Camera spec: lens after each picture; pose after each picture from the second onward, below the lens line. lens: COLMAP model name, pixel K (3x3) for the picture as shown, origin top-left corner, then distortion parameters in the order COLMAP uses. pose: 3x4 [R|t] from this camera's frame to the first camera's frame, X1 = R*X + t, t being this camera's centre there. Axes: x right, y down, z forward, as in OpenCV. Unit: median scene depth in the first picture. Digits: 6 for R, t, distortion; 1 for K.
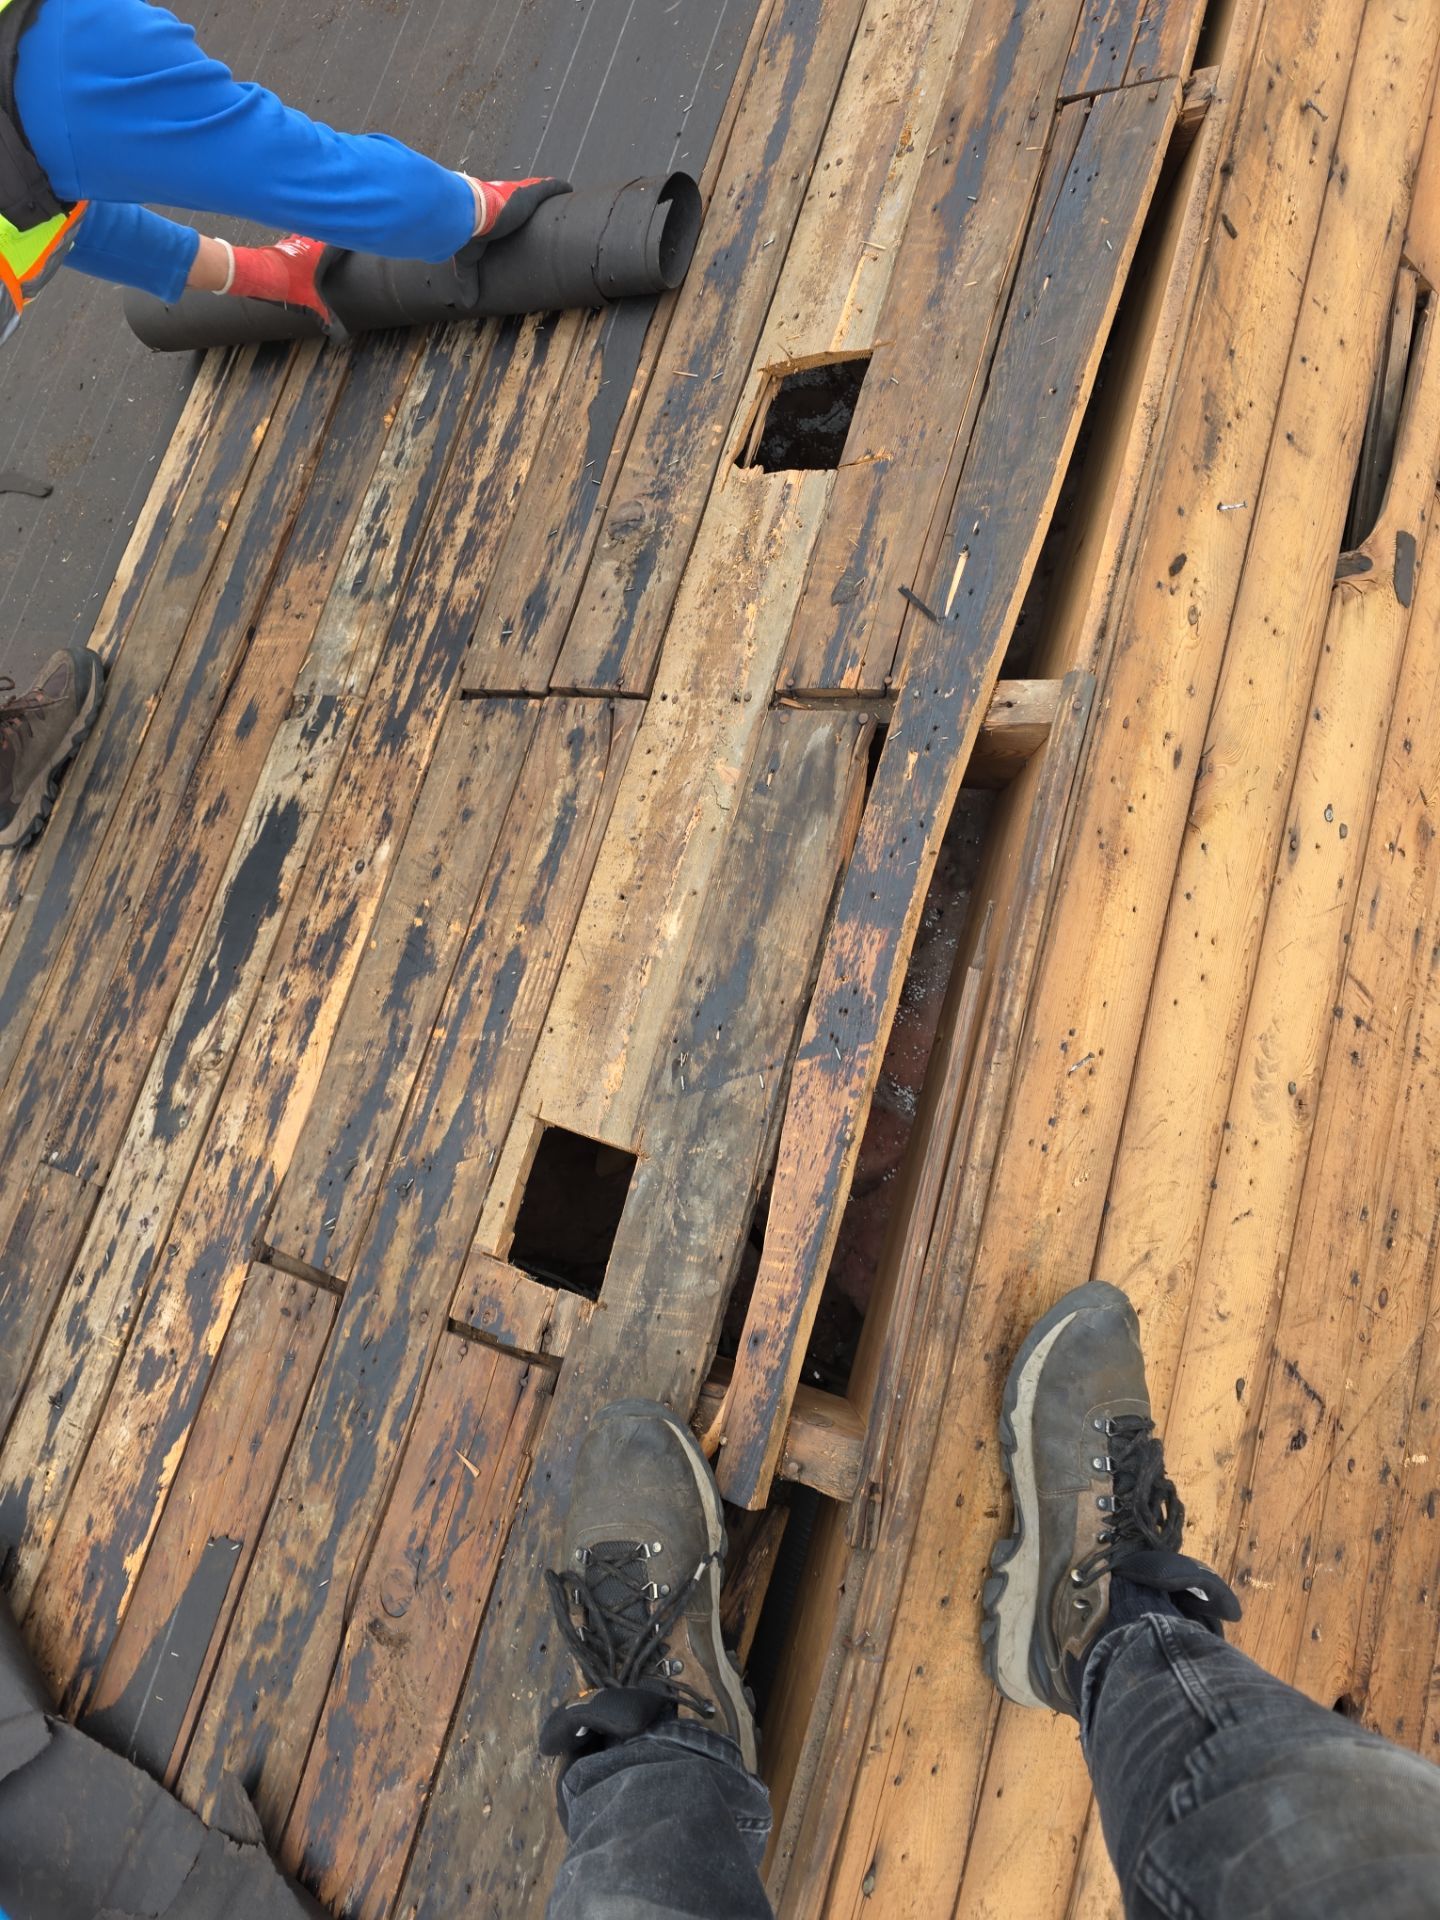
lens RADIAL K [[1271.0, 0, 720.0], [0, 1271.0, 960.0], [0, 0, 1]] dist [0.054349, -0.047030]
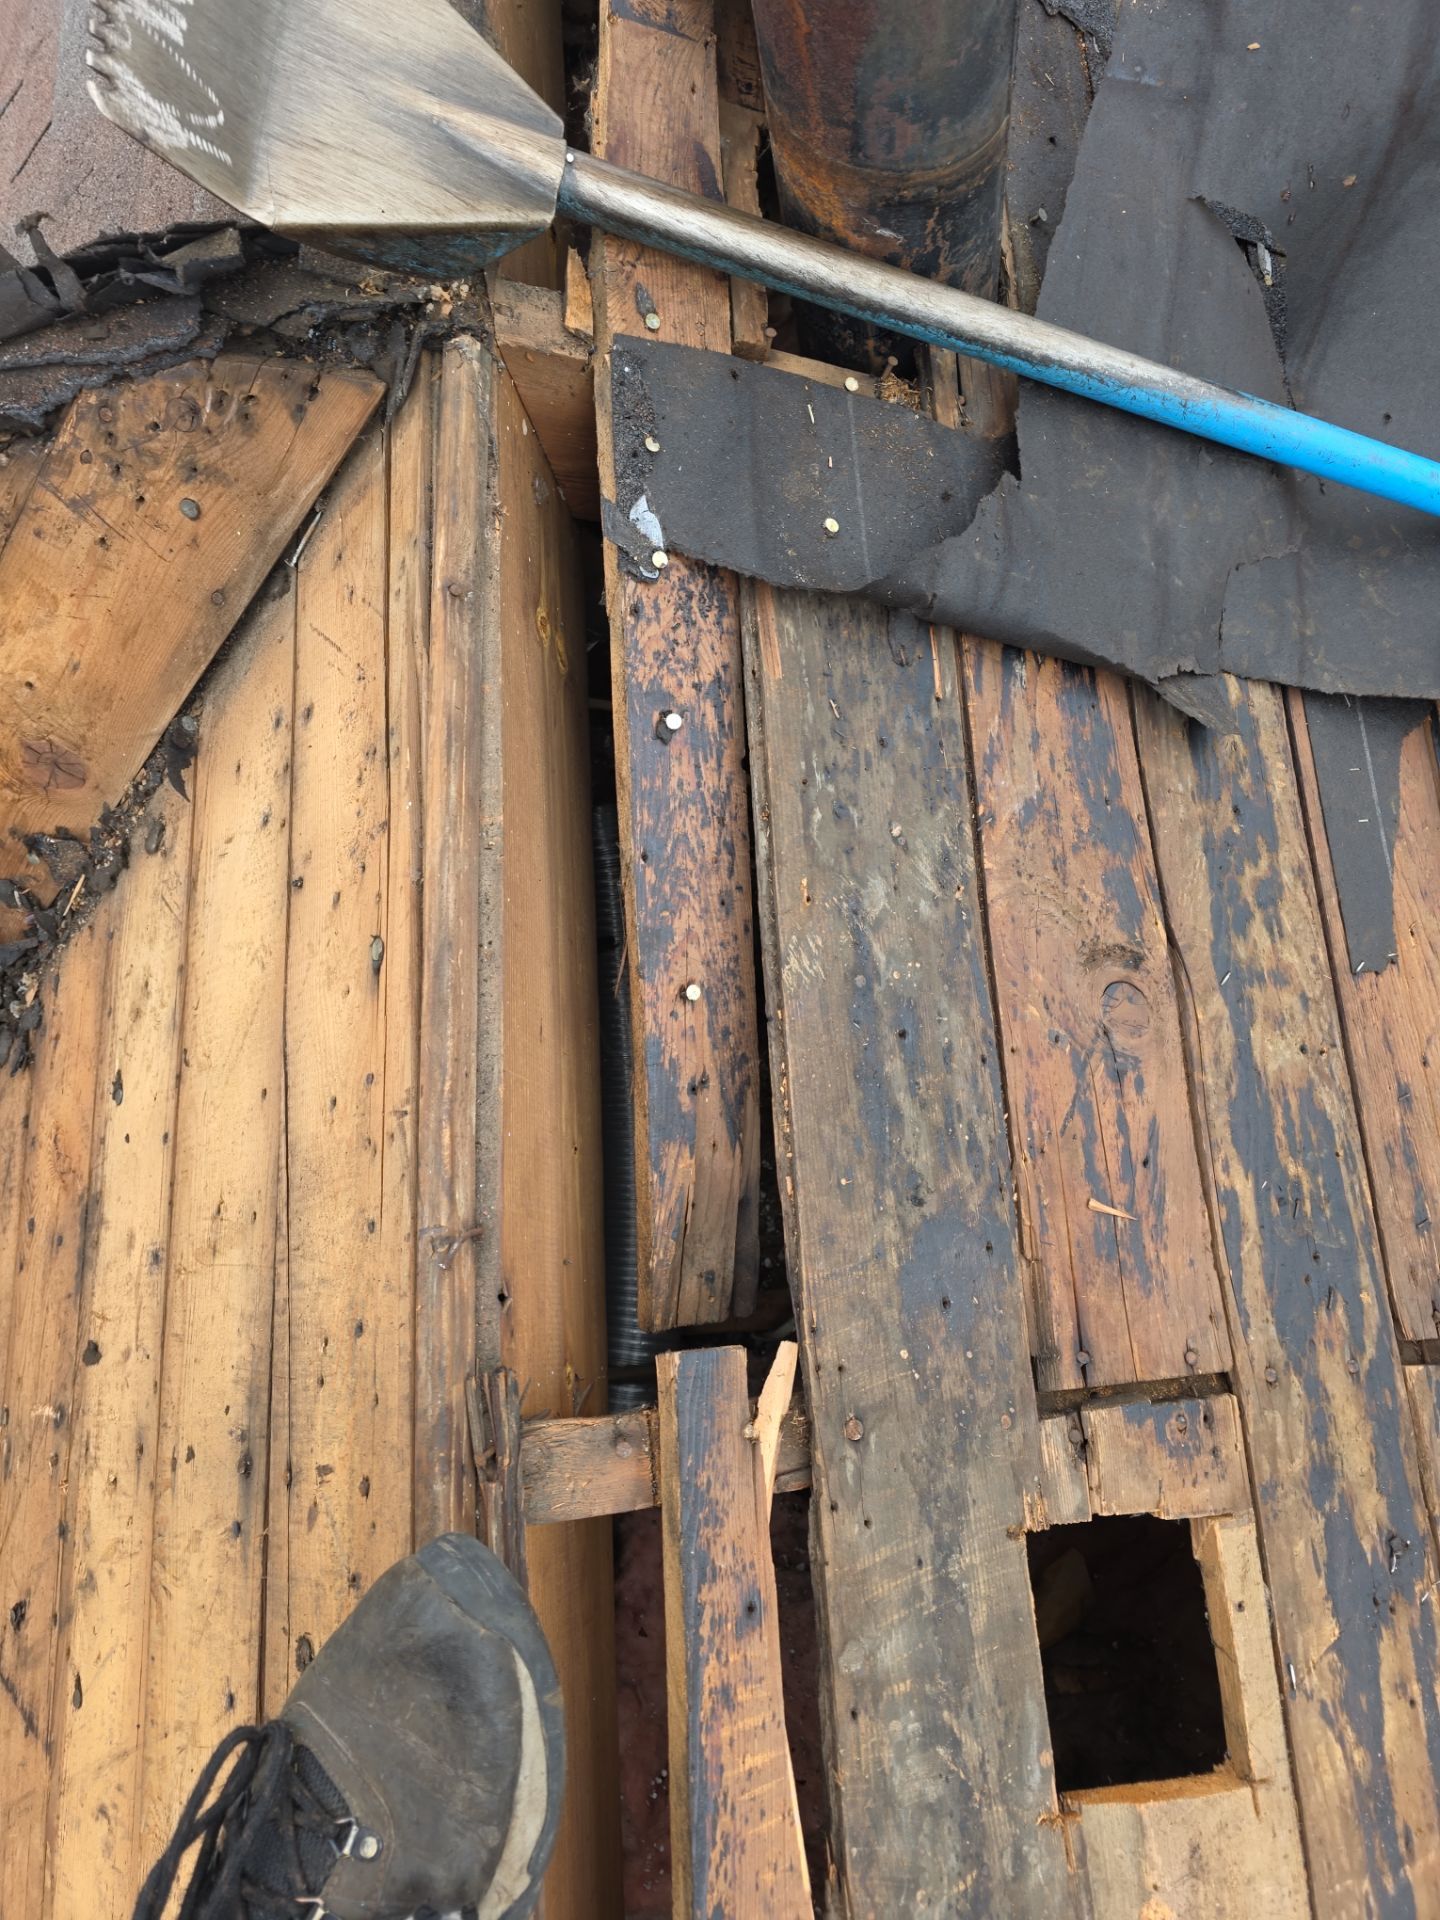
lens RADIAL K [[1239.5, 0, 720.0], [0, 1239.5, 960.0], [0, 0, 1]] dist [0.041067, -0.025554]
pose [[-0.934556, 0.352095, 0.051318, -0.085212], [-0.293341, -0.844040, 0.448941, 0.267868], [0.201385, 0.404507, 0.892087, 0.325054]]
